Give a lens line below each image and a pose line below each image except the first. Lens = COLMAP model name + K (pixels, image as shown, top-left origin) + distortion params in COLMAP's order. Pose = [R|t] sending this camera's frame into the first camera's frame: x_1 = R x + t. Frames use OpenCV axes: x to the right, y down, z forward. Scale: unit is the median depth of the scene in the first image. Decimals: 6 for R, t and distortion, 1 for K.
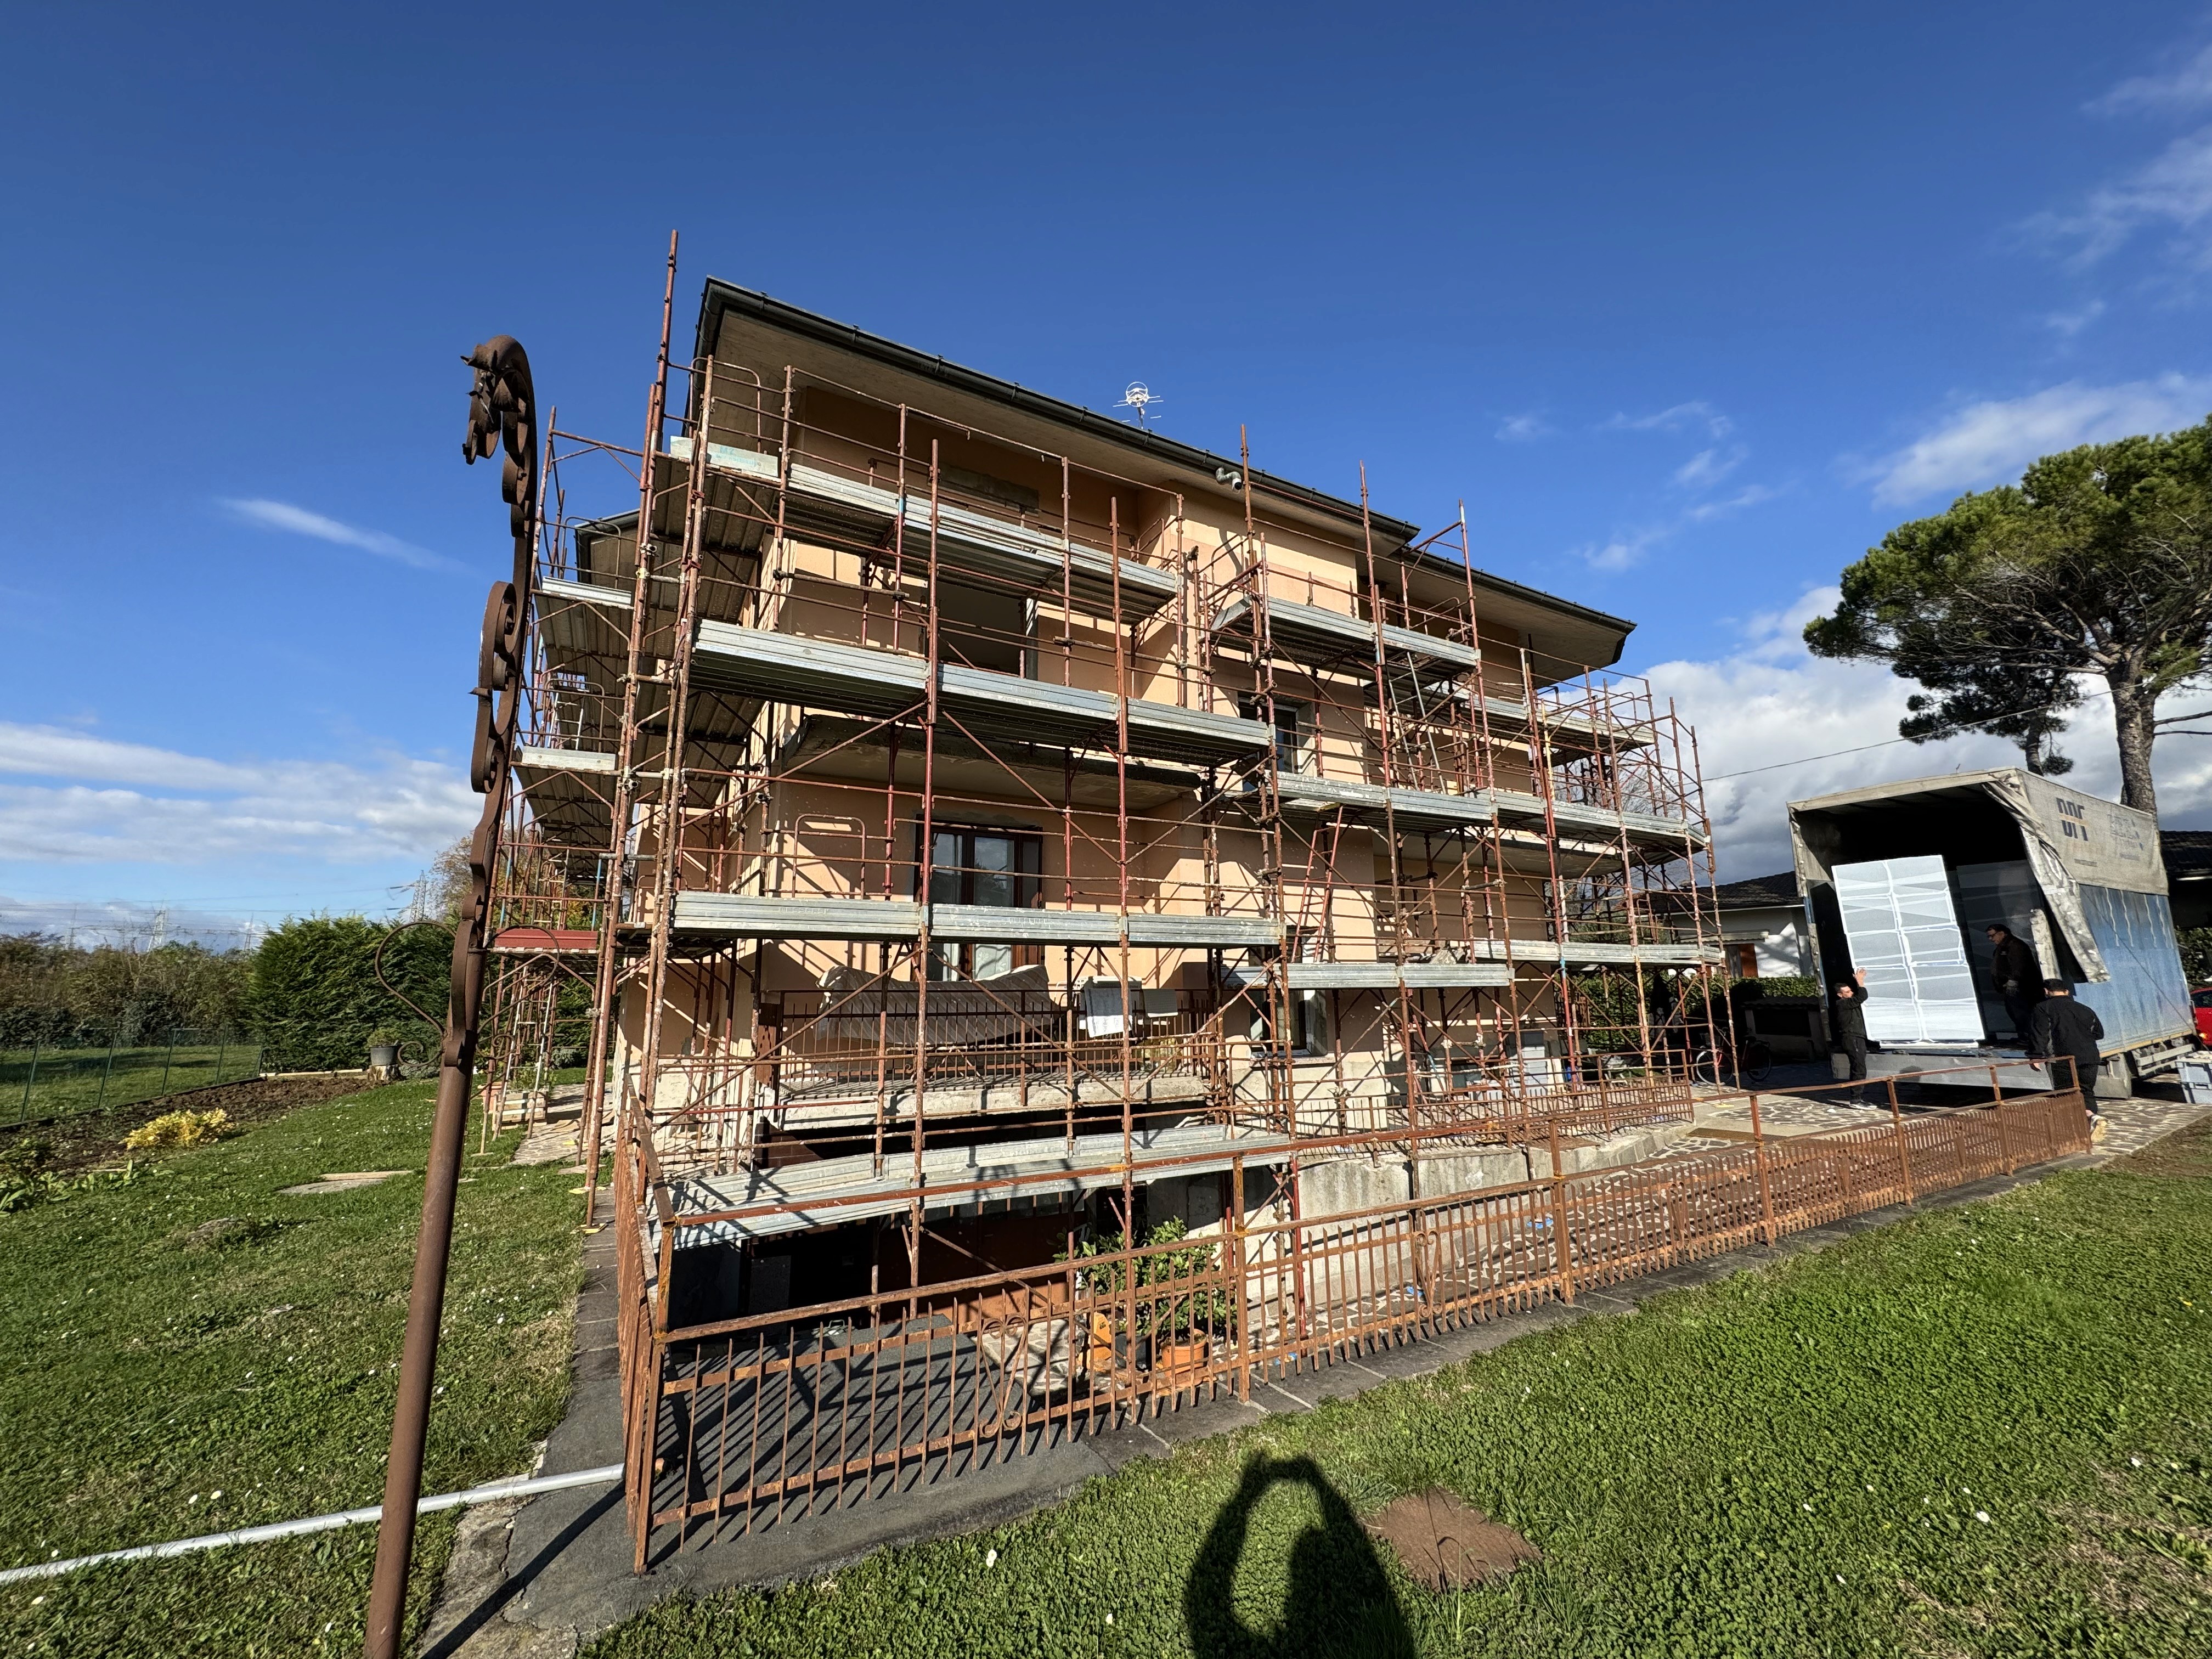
lens RADIAL K [[878.9, 0, 1109.9], [0, 878.9, 830.3], [0, 0, 1]] dist [-0.000831, -0.000227]
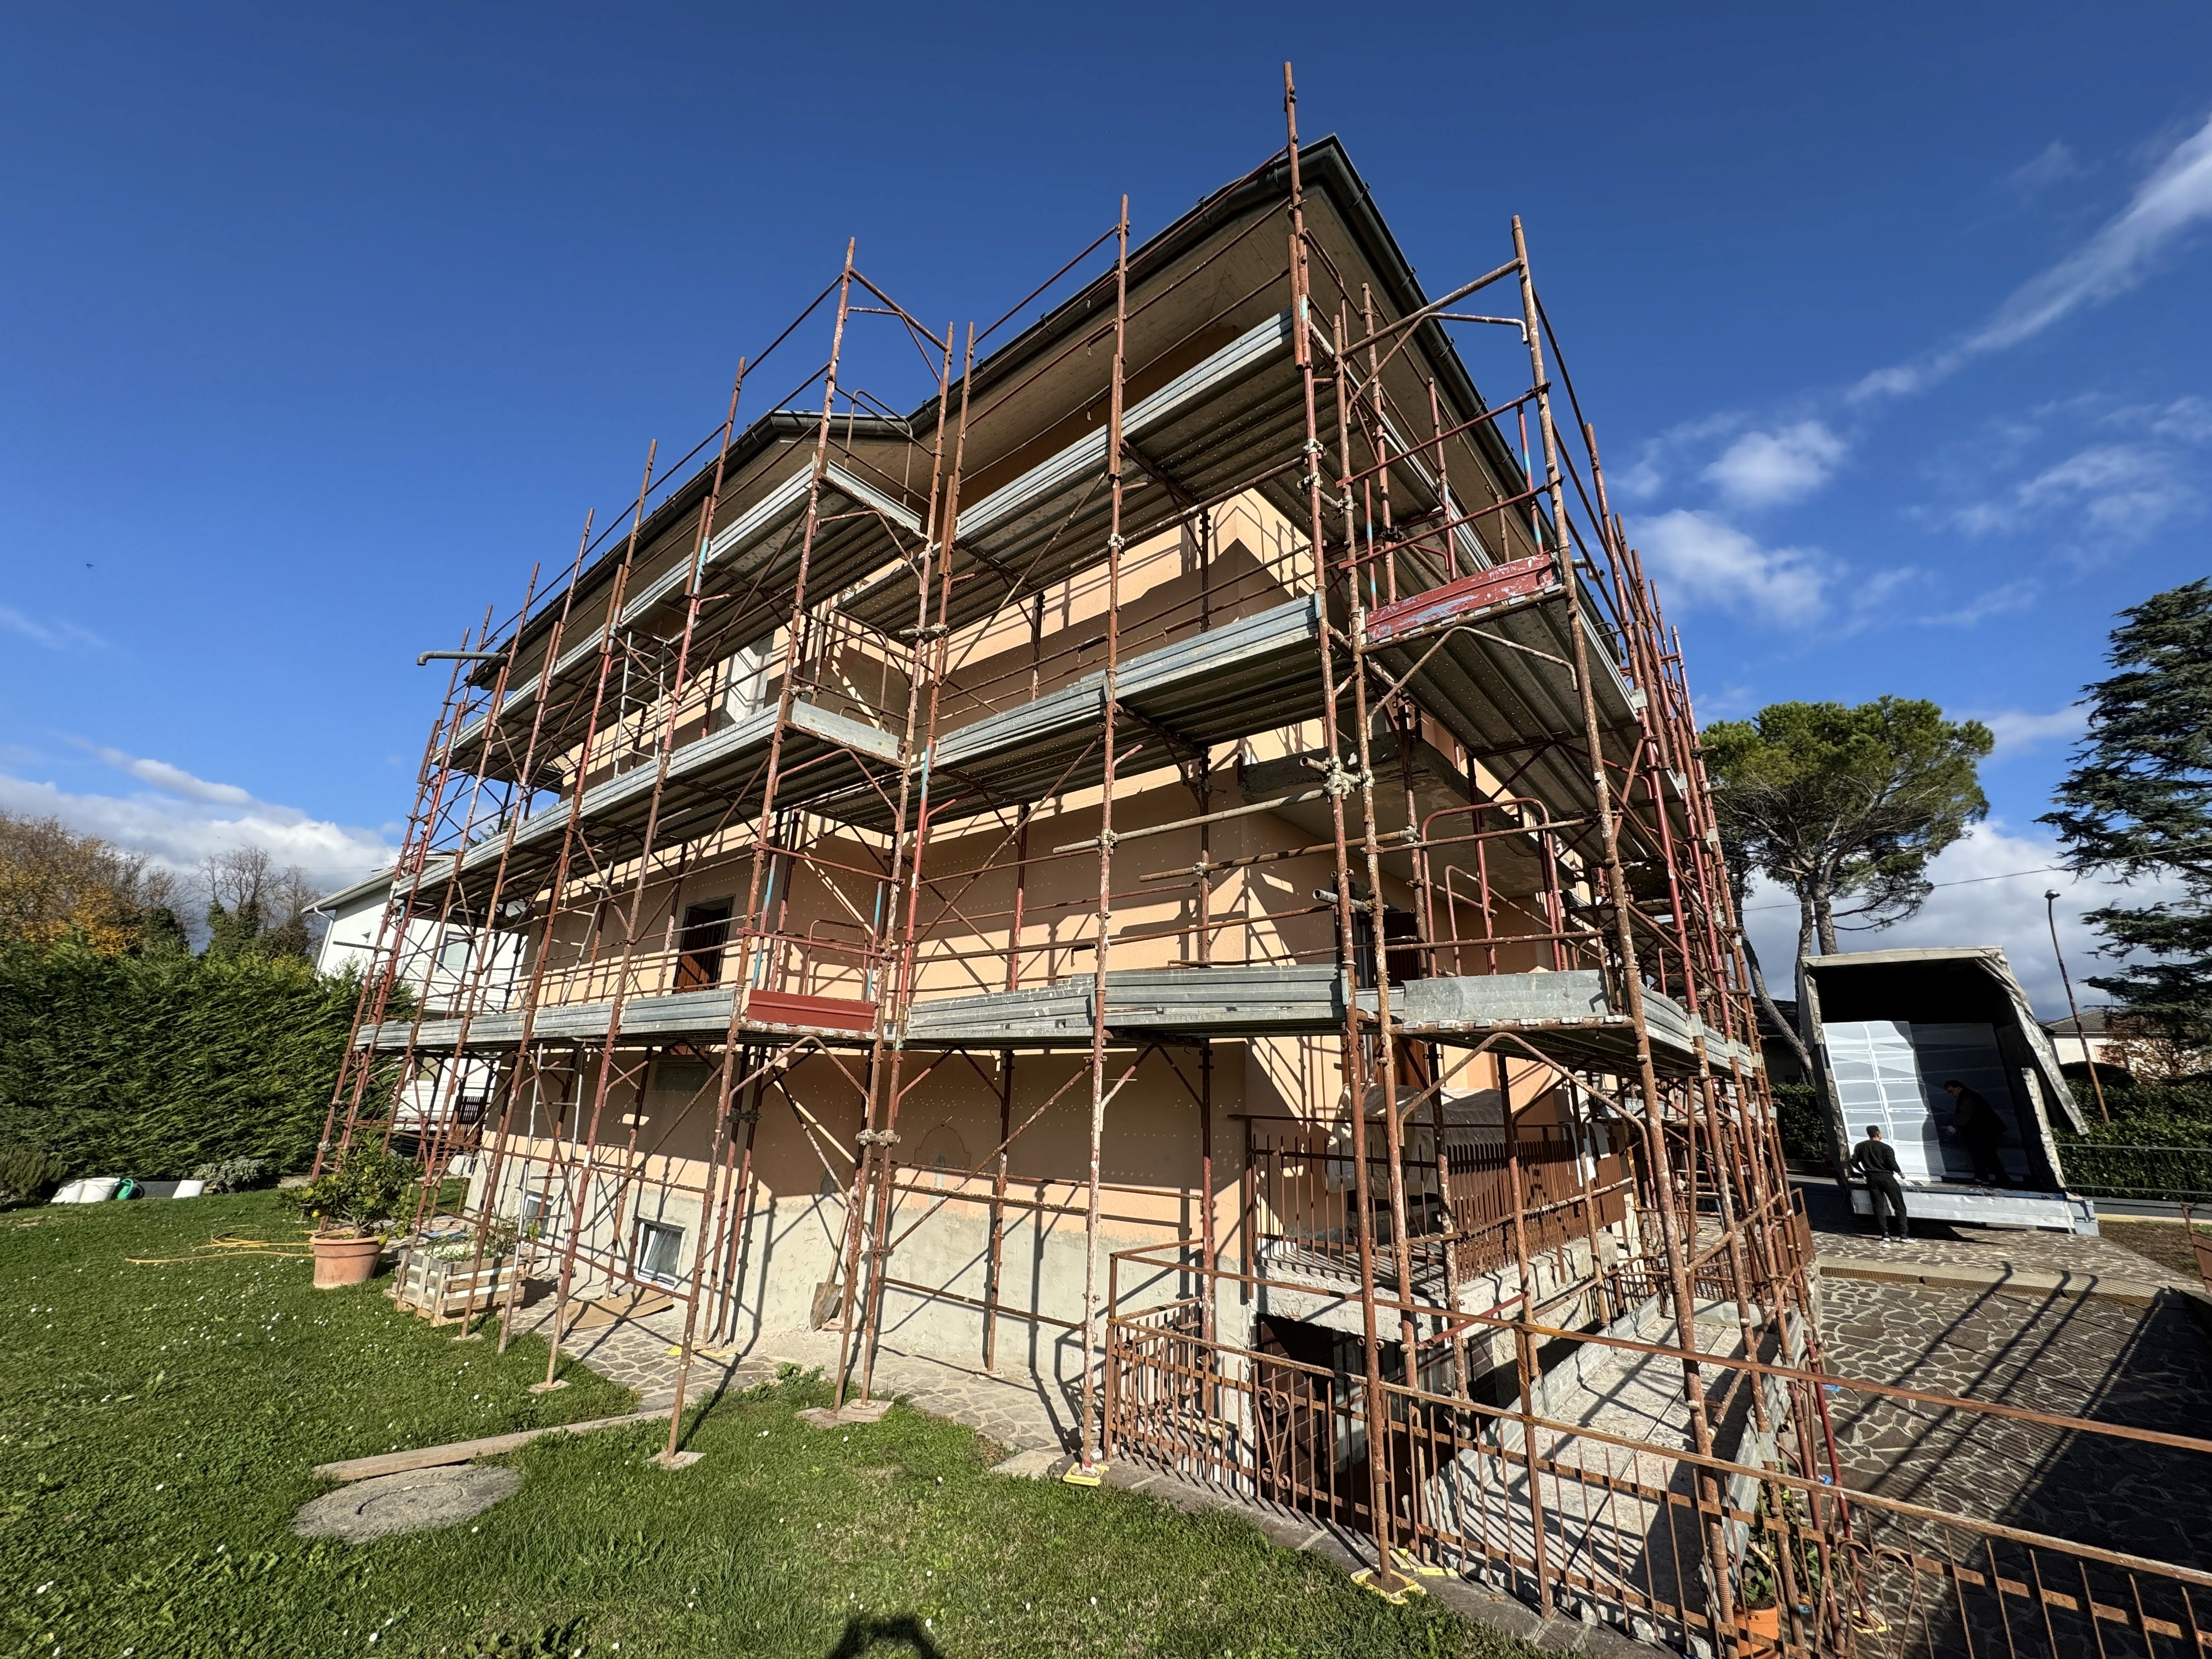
lens RADIAL K [[878.9, 0, 1093.9], [0, 878.9, 828.1], [0, 0, 1]] dist [-0.000831, -0.000227]
pose [[0.939880, 0.135060, 0.313664, -0.533601], [-0.098083, 0.986533, -0.130891, 0.047185], [-0.327118, 0.092257, 0.940469, 0.275936]]
